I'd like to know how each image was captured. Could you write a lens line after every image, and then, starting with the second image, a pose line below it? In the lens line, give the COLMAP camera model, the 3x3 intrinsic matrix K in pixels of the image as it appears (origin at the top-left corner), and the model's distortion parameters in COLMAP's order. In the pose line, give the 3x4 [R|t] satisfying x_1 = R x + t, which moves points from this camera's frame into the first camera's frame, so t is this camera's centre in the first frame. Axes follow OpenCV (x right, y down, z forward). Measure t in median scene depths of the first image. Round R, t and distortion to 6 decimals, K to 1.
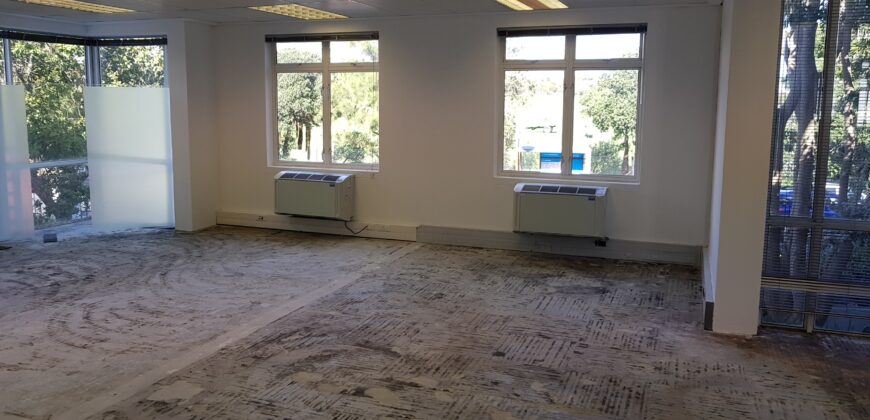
lens RADIAL K [[694.7, 0, 426.3], [0, 694.7, 196.7], [0, 0, 1]] dist [-0.004308, -0.003437]
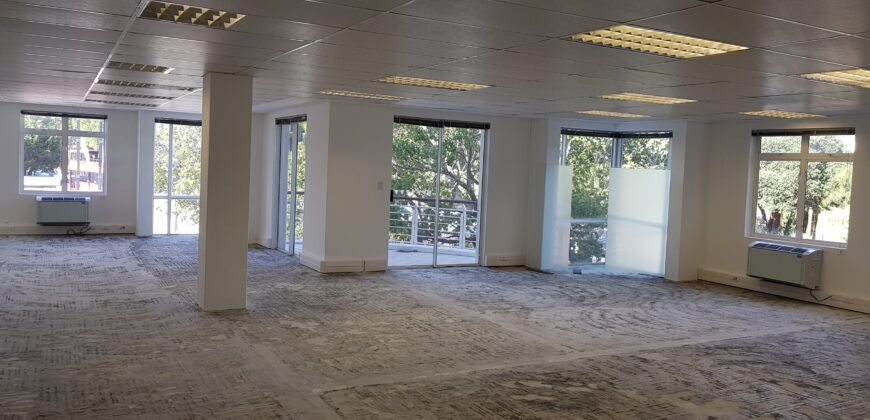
lens RADIAL K [[694.7, 0, 426.3], [0, 694.7, 196.7], [0, 0, 1]] dist [-0.004308, -0.003437]
pose [[0.768202, 0.053788, -0.637944, 0.118571], [-0.122638, 0.990374, -0.064175, 0.034793], [0.628352, 0.127536, 0.767404, -0.300540]]
